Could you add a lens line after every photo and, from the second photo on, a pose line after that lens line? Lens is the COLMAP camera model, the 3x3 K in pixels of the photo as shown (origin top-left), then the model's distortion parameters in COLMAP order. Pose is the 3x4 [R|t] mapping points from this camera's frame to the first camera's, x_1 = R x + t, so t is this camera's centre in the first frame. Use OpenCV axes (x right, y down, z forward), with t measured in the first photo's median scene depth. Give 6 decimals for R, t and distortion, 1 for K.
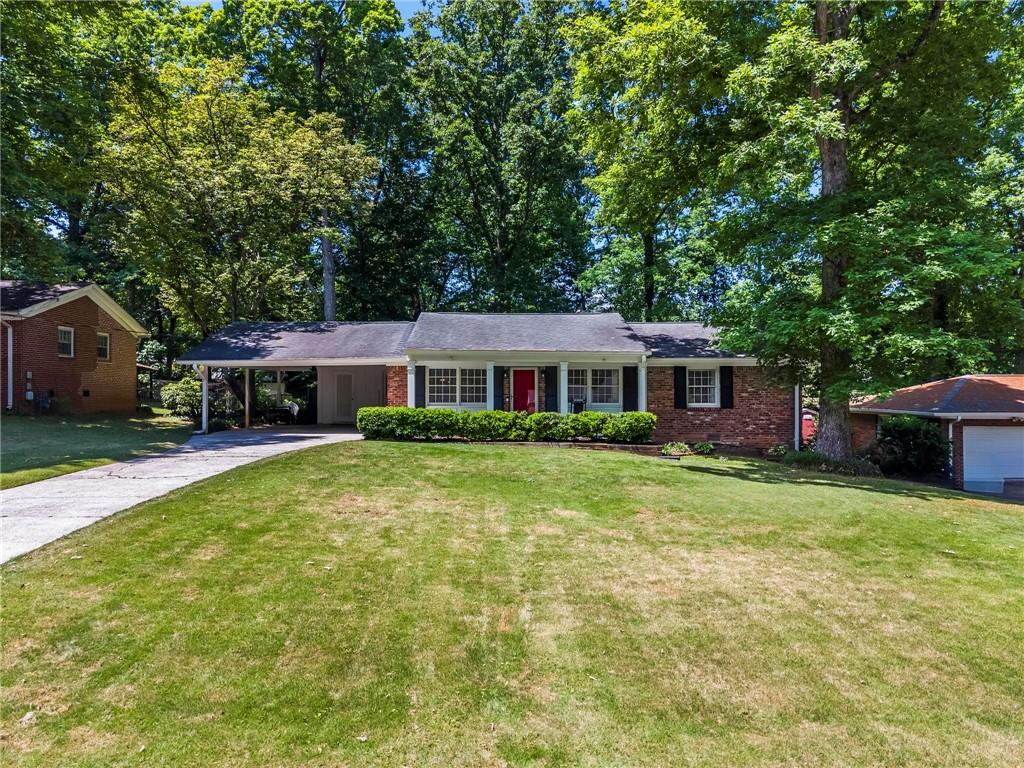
lens RADIAL K [[766.8, 0, 512.2], [0, 766.8, 386.5], [0, 0, 1]] dist [-0.012469, -0.001803]
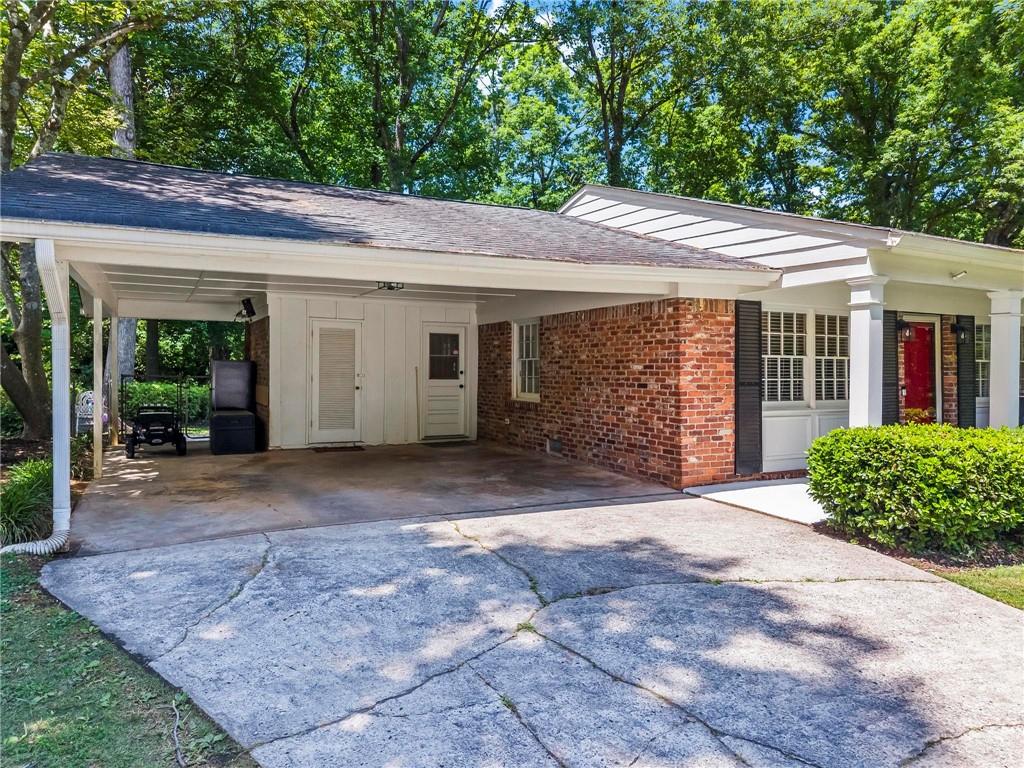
lens RADIAL K [[766.8, 0, 512.0], [0, 766.8, 379.7], [0, 0, 1]] dist [-0.012469, -0.001803]
pose [[0.898703, -0.003479, 0.438543, -0.377673], [-0.007906, 0.999678, 0.024133, 0.002131], [-0.438486, -0.025155, 0.898386, 0.722188]]
